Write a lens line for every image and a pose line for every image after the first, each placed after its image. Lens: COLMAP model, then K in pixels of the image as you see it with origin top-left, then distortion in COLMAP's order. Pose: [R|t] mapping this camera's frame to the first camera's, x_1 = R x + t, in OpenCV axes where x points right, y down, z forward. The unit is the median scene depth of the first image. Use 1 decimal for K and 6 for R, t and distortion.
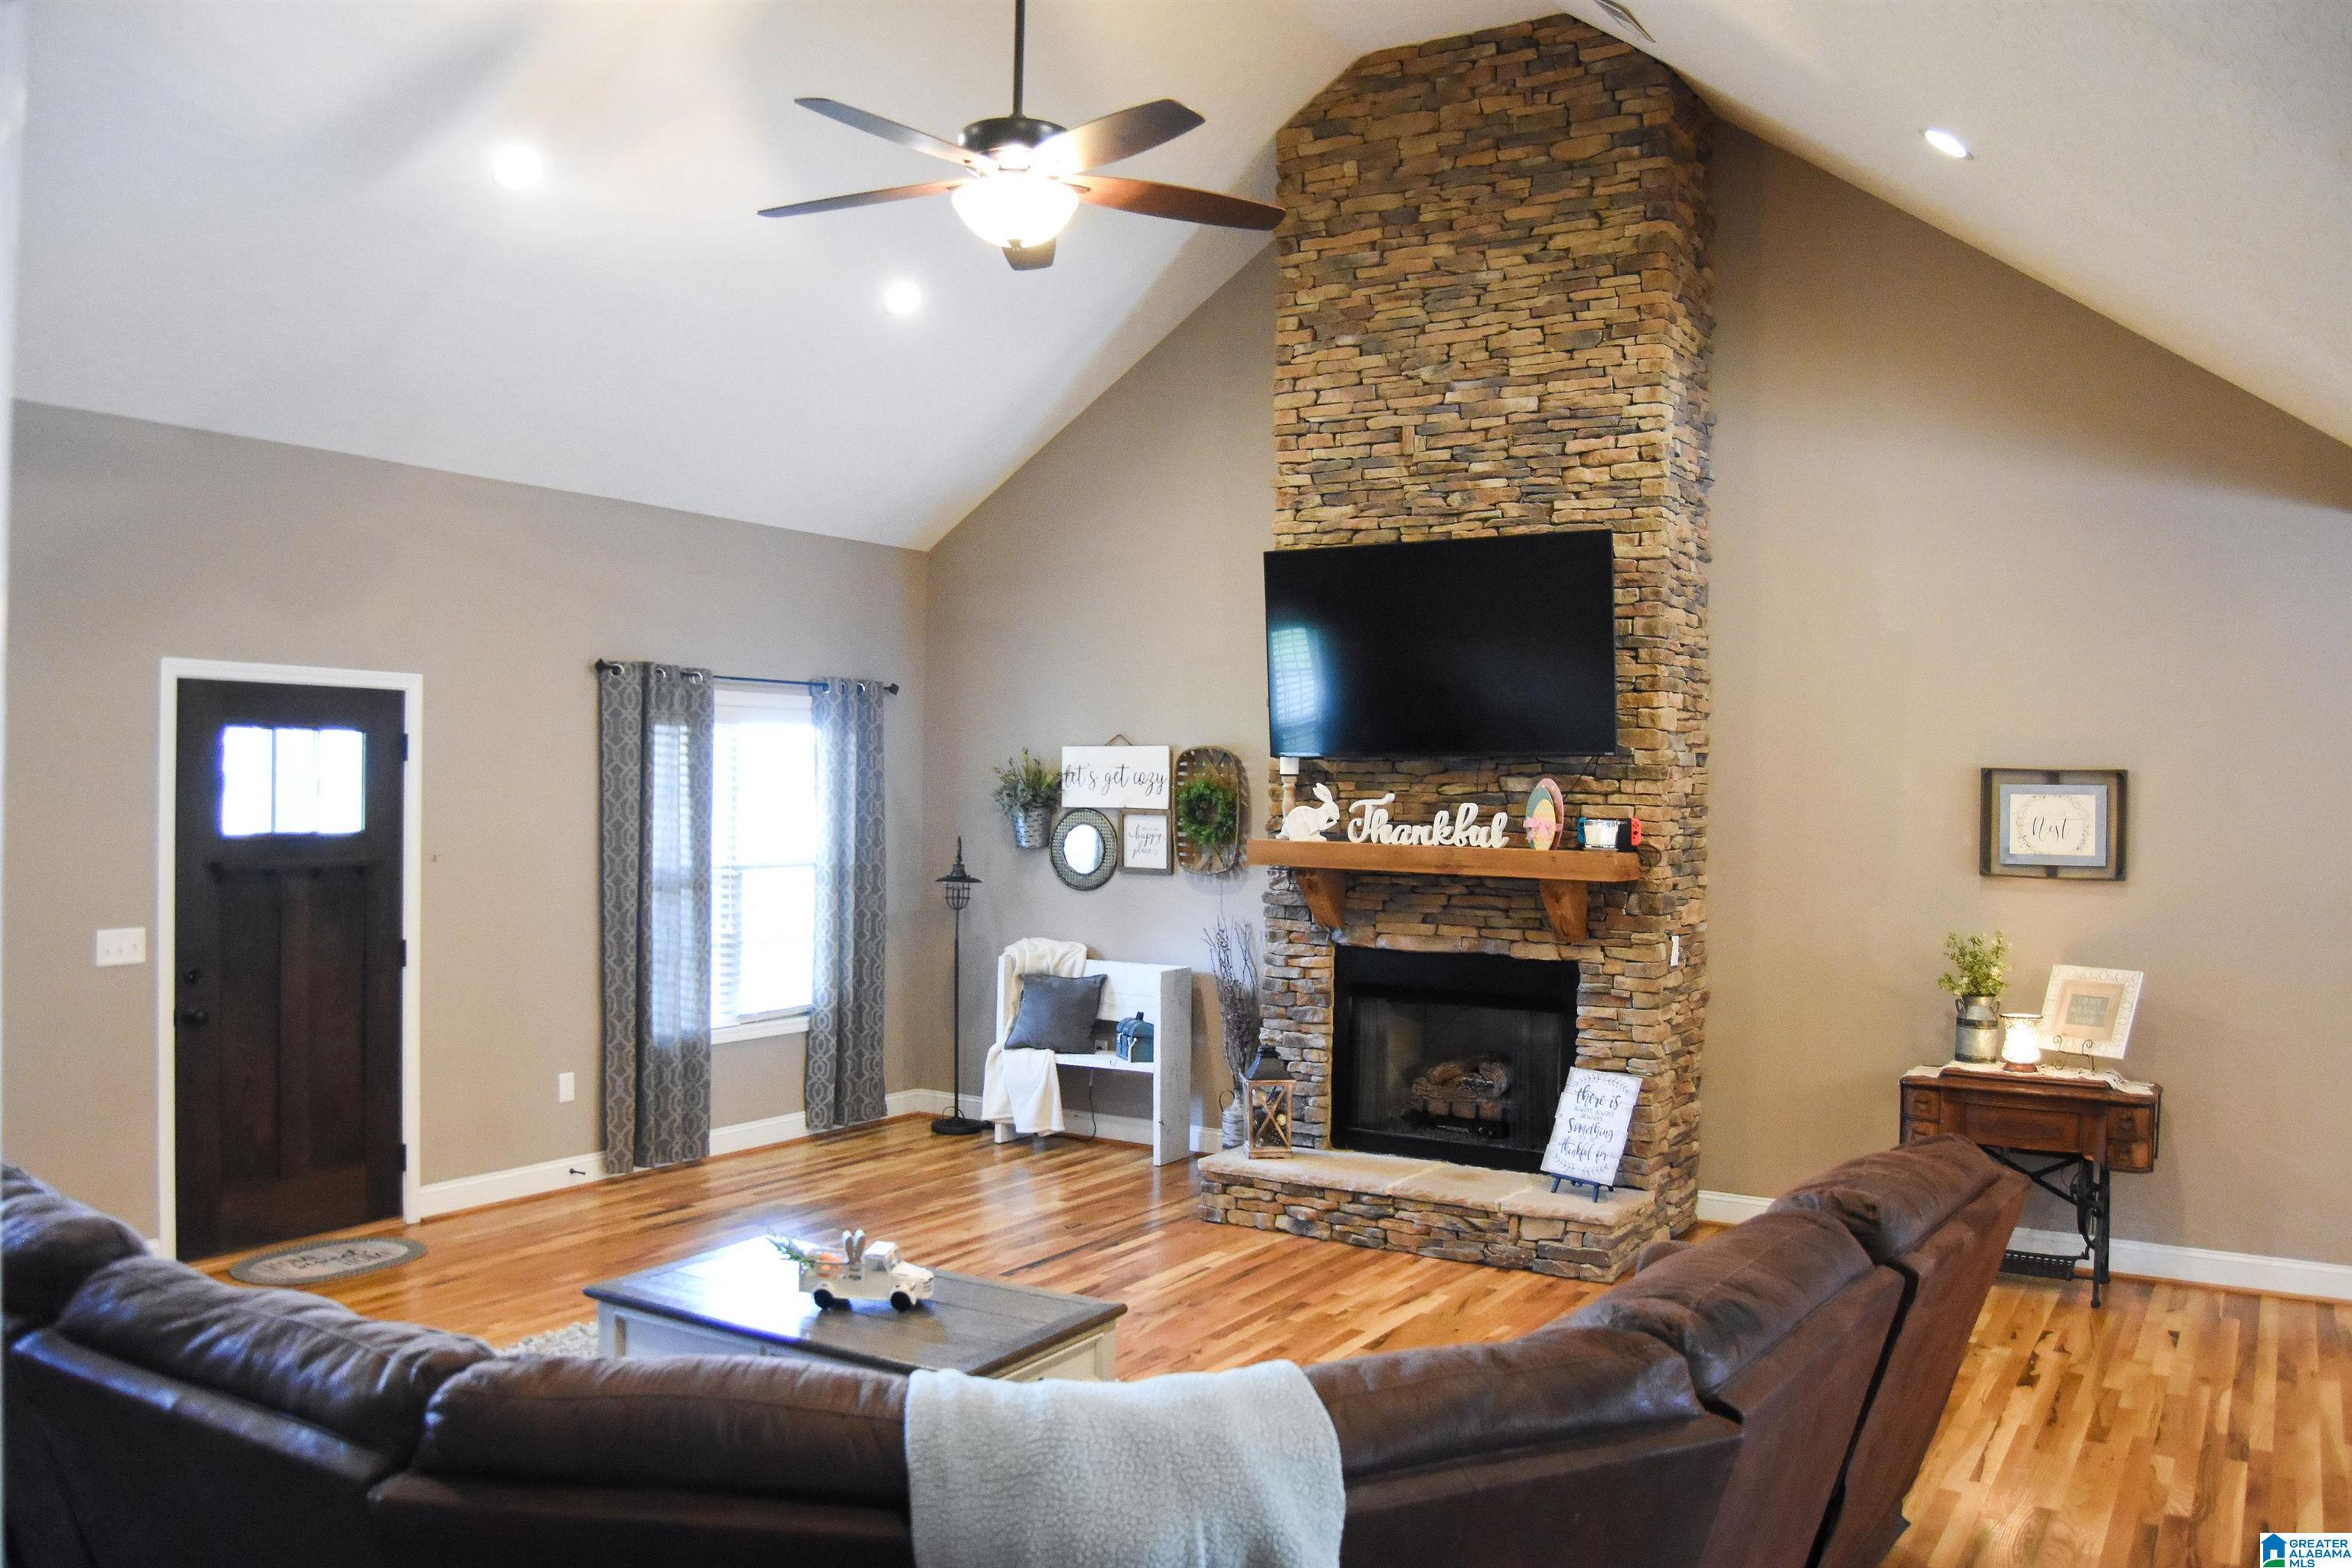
lens RADIAL K [[1805.4, 0, 1115.8], [0, 1805.4, 785.5], [0, 0, 1]] dist [-0.046304, 0.002695]
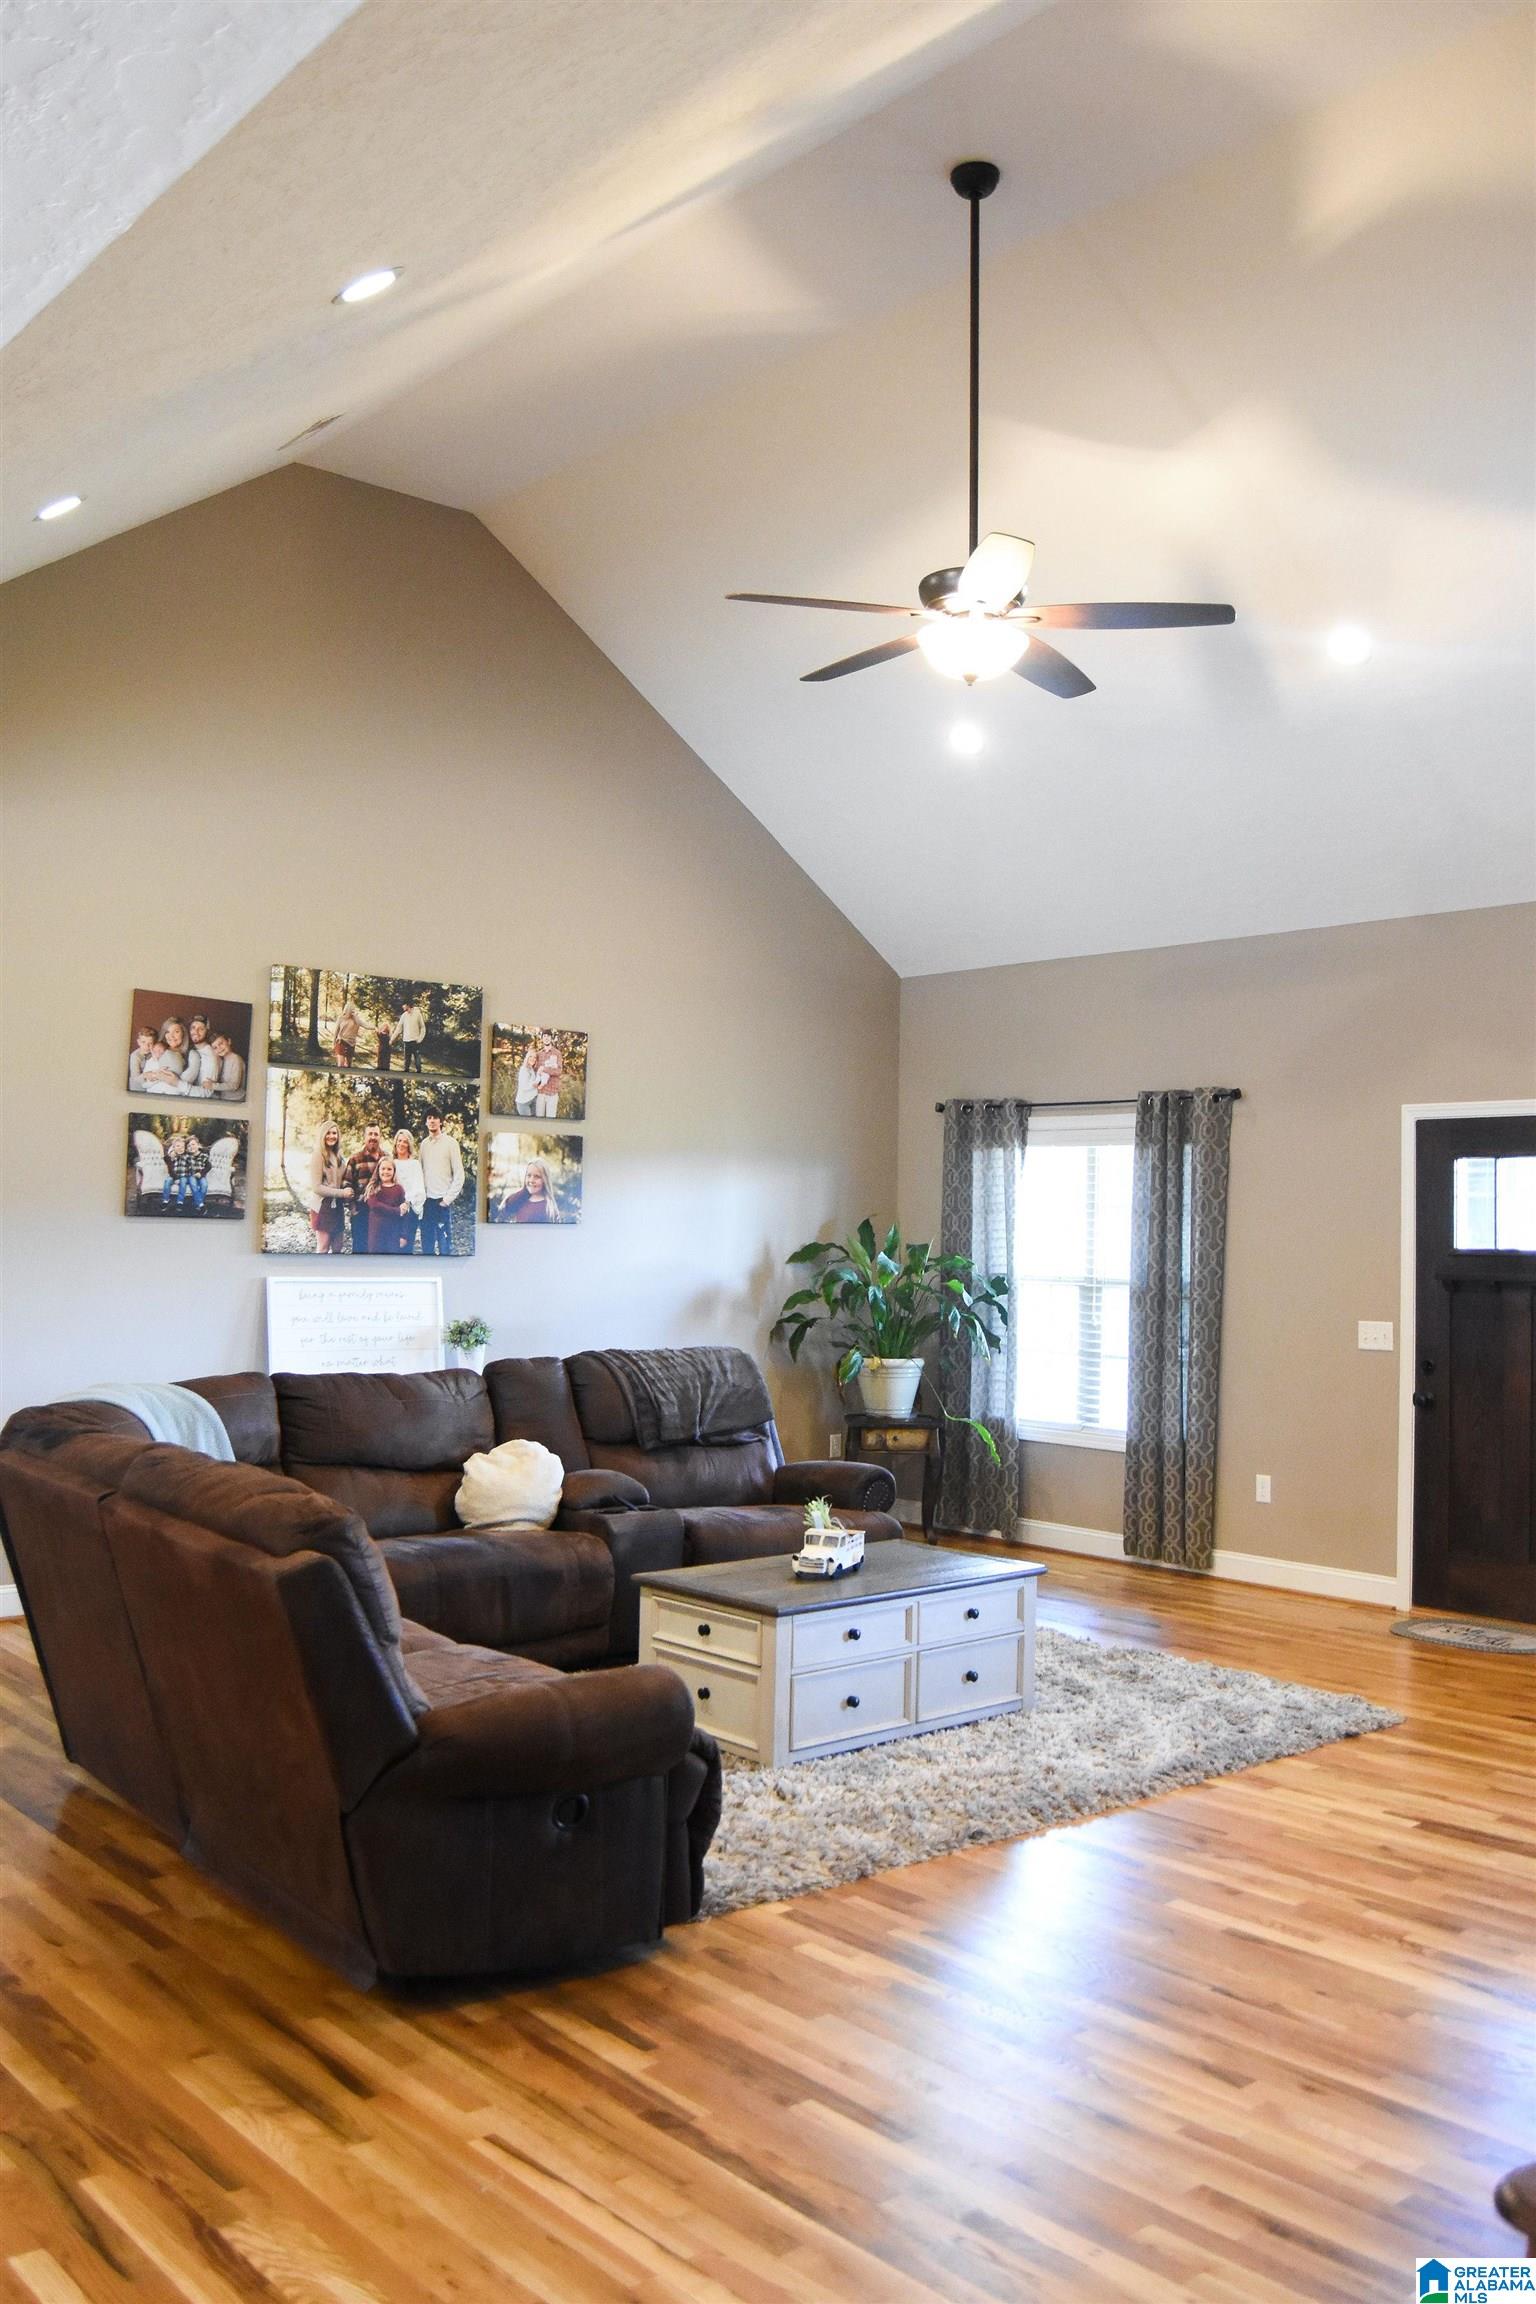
lens RADIAL K [[1864.7, 0, 781.9], [0, 1864.7, 1152.2], [0, 0, 1]] dist [-0.099990, 0.043711]
pose [[-0.266591, -0.066076, -0.961542, 0.809994], [-0.015935, 0.997813, -0.064151, 0.050388], [0.963678, -0.001779, -0.267061, 0.926499]]
